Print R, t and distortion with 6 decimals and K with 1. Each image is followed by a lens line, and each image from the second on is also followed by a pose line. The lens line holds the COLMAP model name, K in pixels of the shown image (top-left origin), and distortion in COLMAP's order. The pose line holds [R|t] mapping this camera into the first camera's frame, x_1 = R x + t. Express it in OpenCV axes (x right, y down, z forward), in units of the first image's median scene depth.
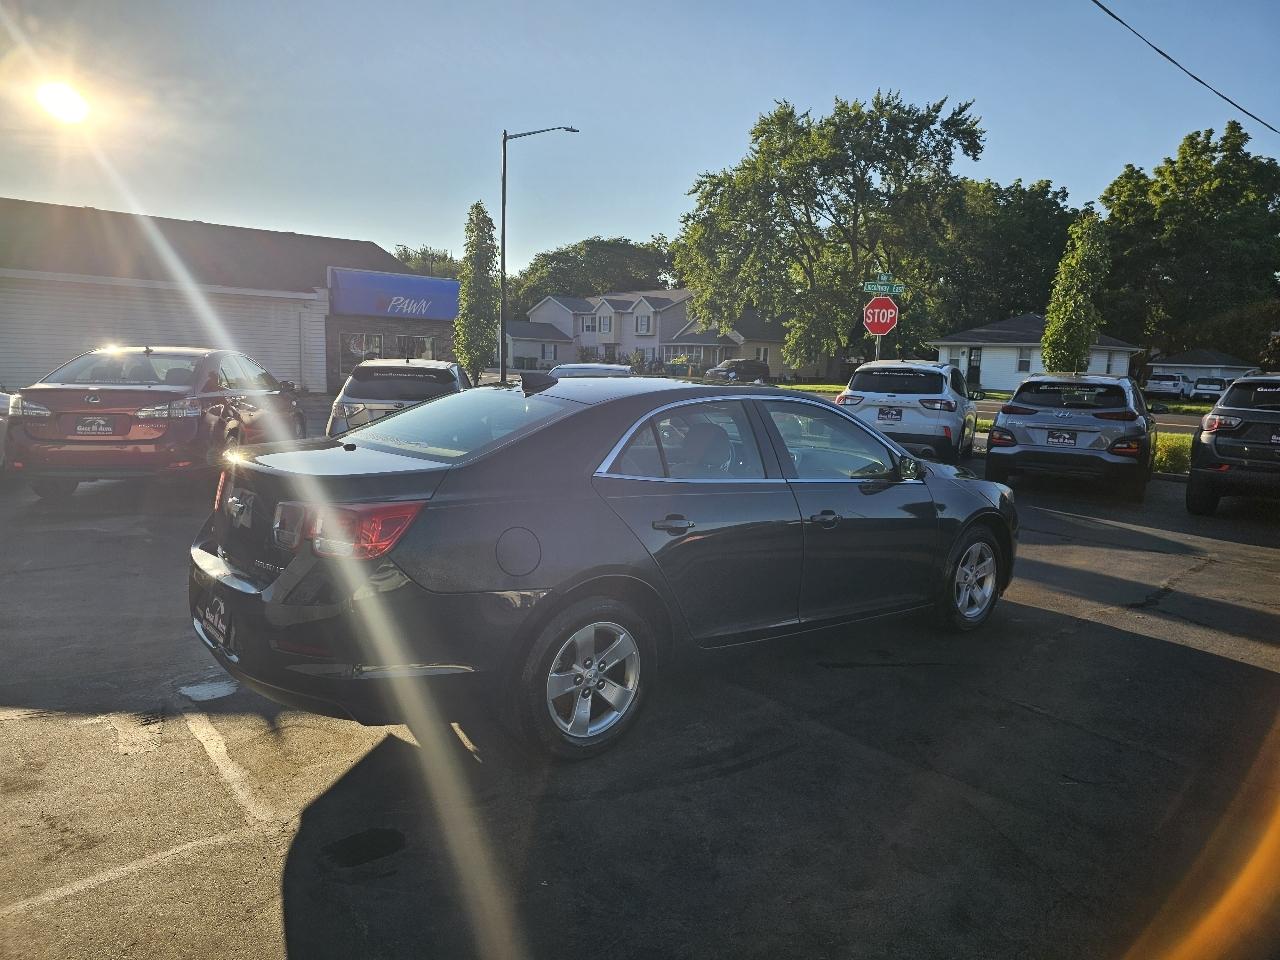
lens RADIAL K [[873.7, 0, 640.0], [0, 873.7, 480.0], [0, 0, 1]] dist [0.004606, -0.000529]
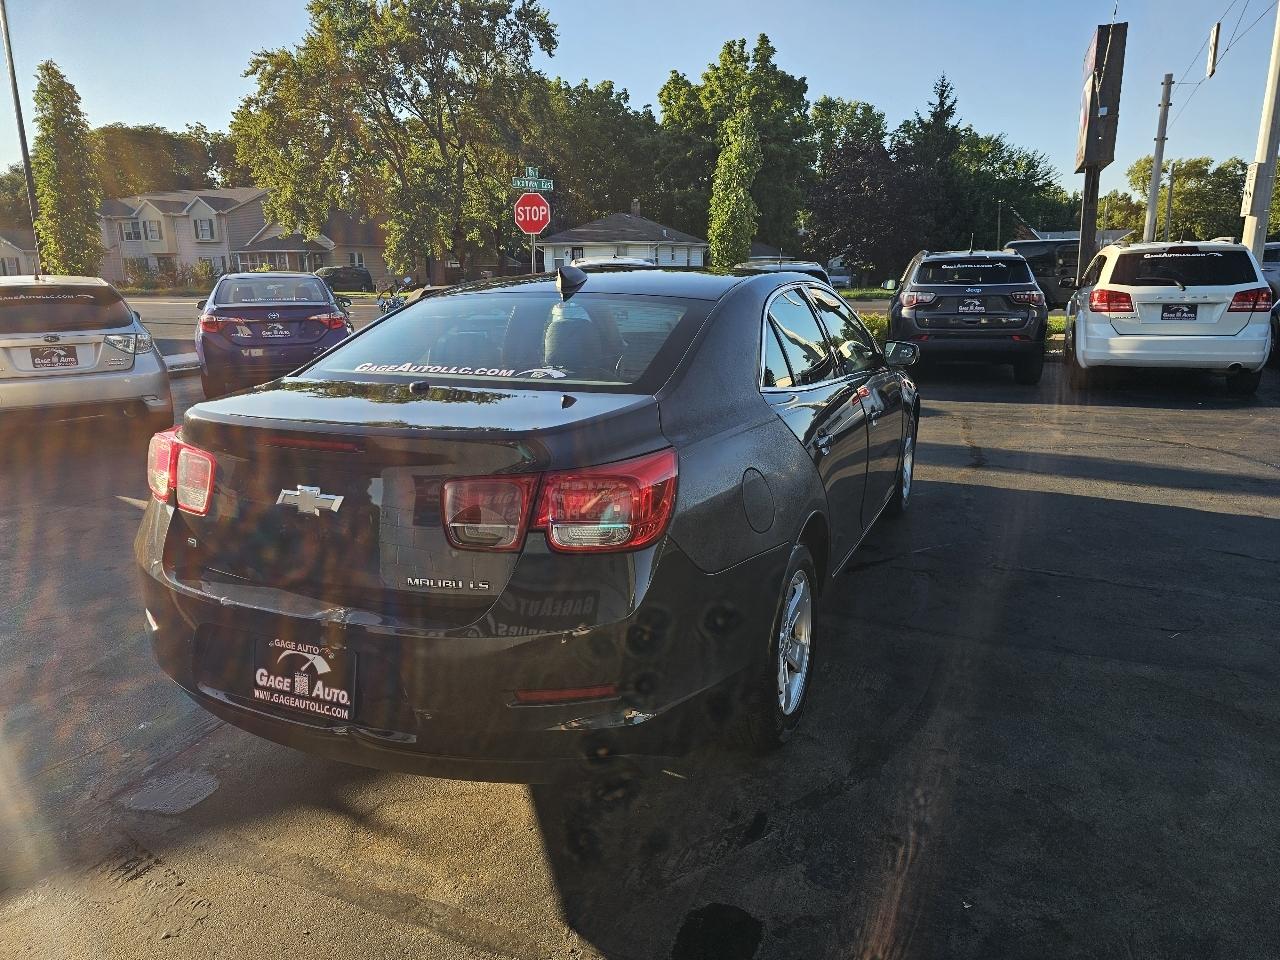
lens RADIAL K [[854.6, 0, 640.0], [0, 854.6, 480.0], [0, 0, 1]] dist [0.071244, -0.075320]
pose [[0.888813, -0.148838, 0.433428, -0.031951], [0.100907, 0.986139, 0.131710, -0.002994], [-0.447023, -0.073330, 0.891512, 0.024446]]
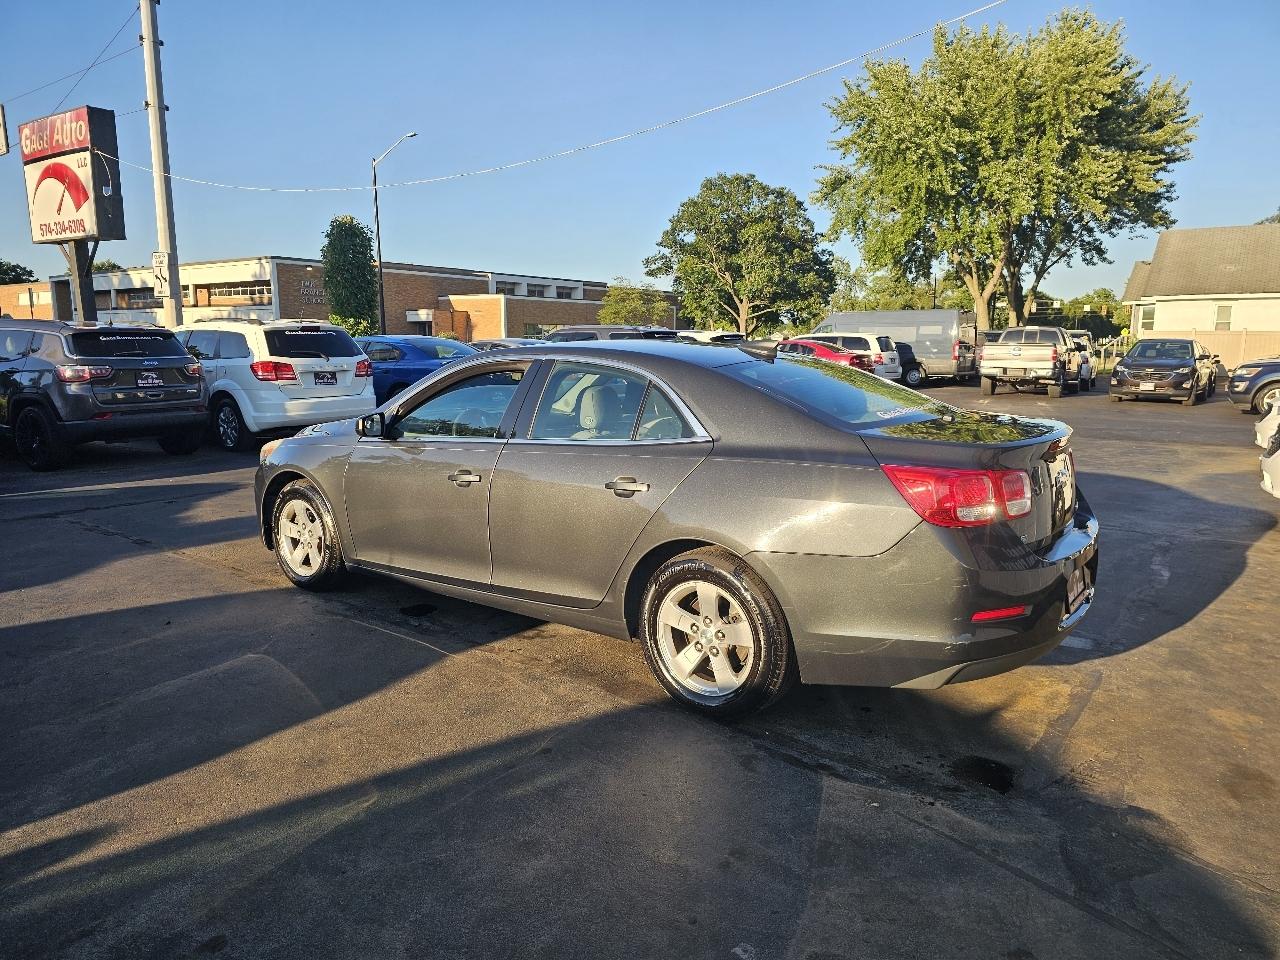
lens RADIAL K [[842.9, 0, 635.4], [0, 842.9, 480.8], [0, 0, 1]] dist [0.071276, -0.072076]
pose [[-0.225317, -0.193409, 0.954895, -0.079120], [0.121396, 0.966887, 0.224483, -0.015719], [-0.966693, 0.166501, -0.194377, 0.103725]]
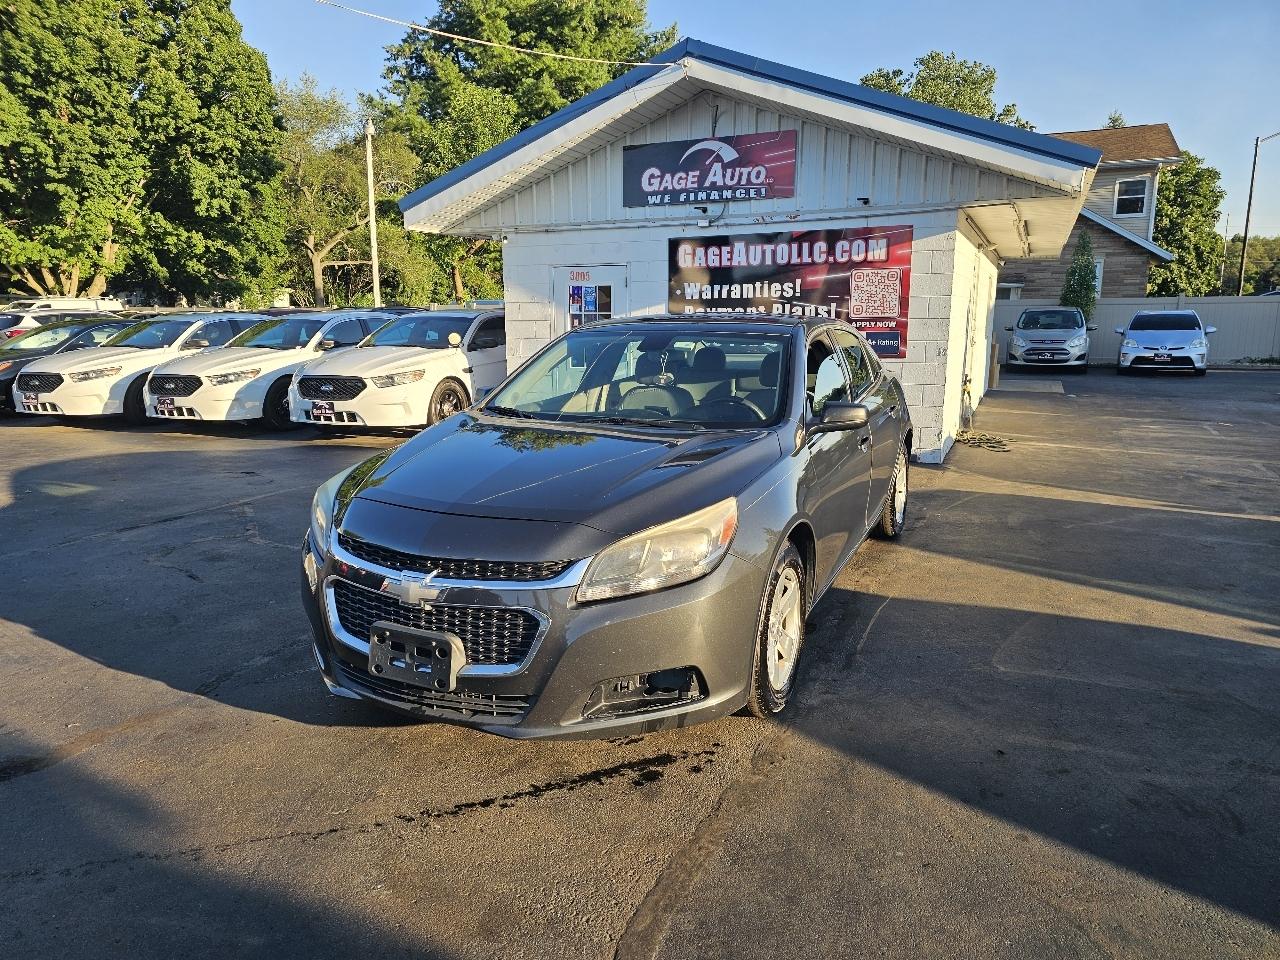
lens RADIAL K [[856.8, 0, 627.6], [0, 856.8, 483.5], [0, 0, 1]] dist [0.063767, -0.057304]
pose [[-0.906676, 0.053378, -0.418437, 0.048175], [-0.083770, 0.949421, 0.302627, -0.019957], [0.413427, 0.309437, -0.856345, 0.164365]]
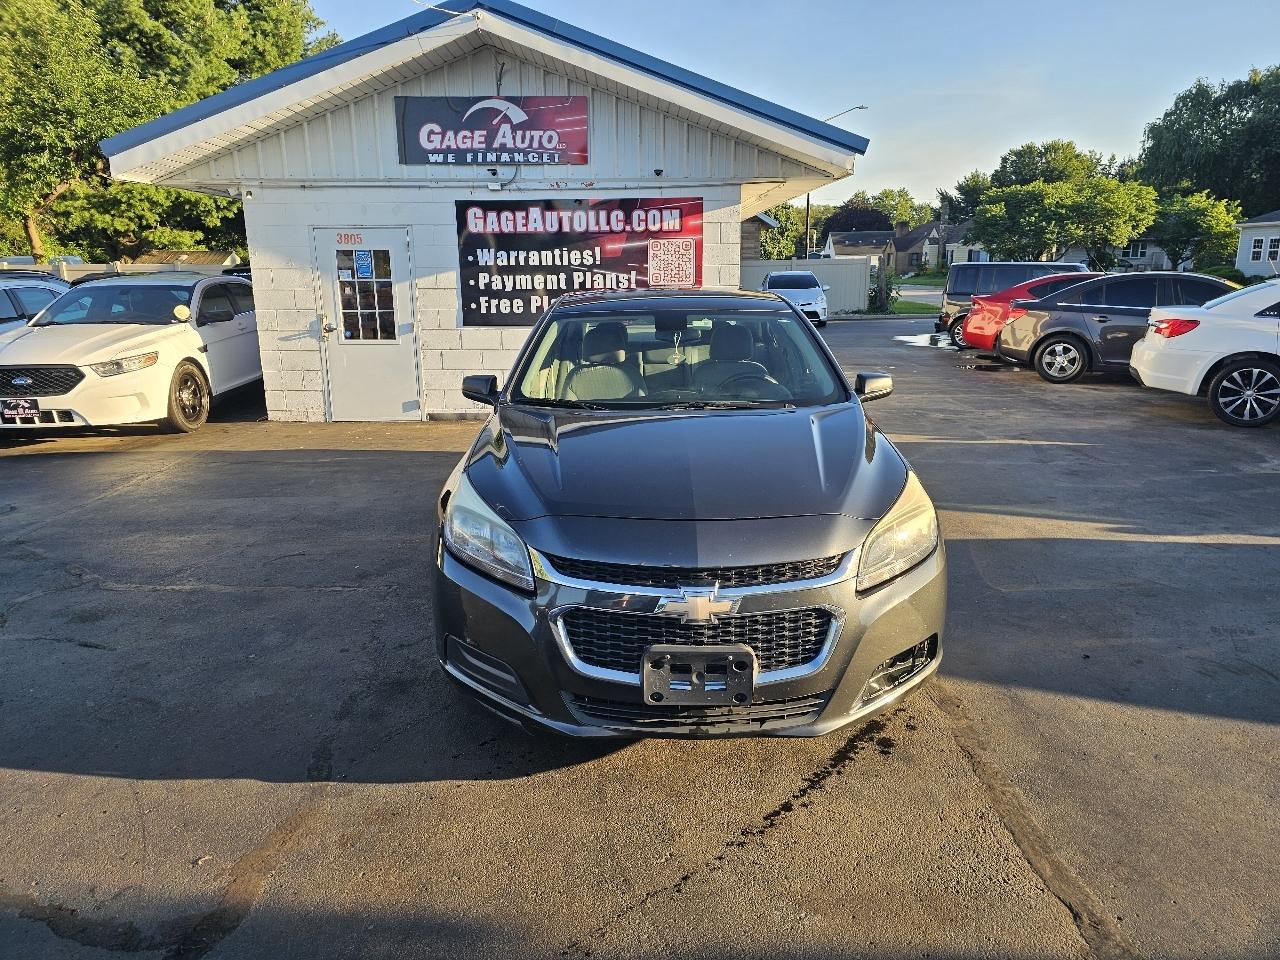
lens RADIAL K [[854.6, 0, 640.0], [0, 854.6, 480.0], [0, 0, 1]] dist [0.071244, -0.075320]
pose [[-0.635162, 0.159513, -0.755728, 0.074272], [-0.117835, 0.946976, 0.298916, -0.018011], [0.763338, 0.278911, -0.582687, 0.141701]]
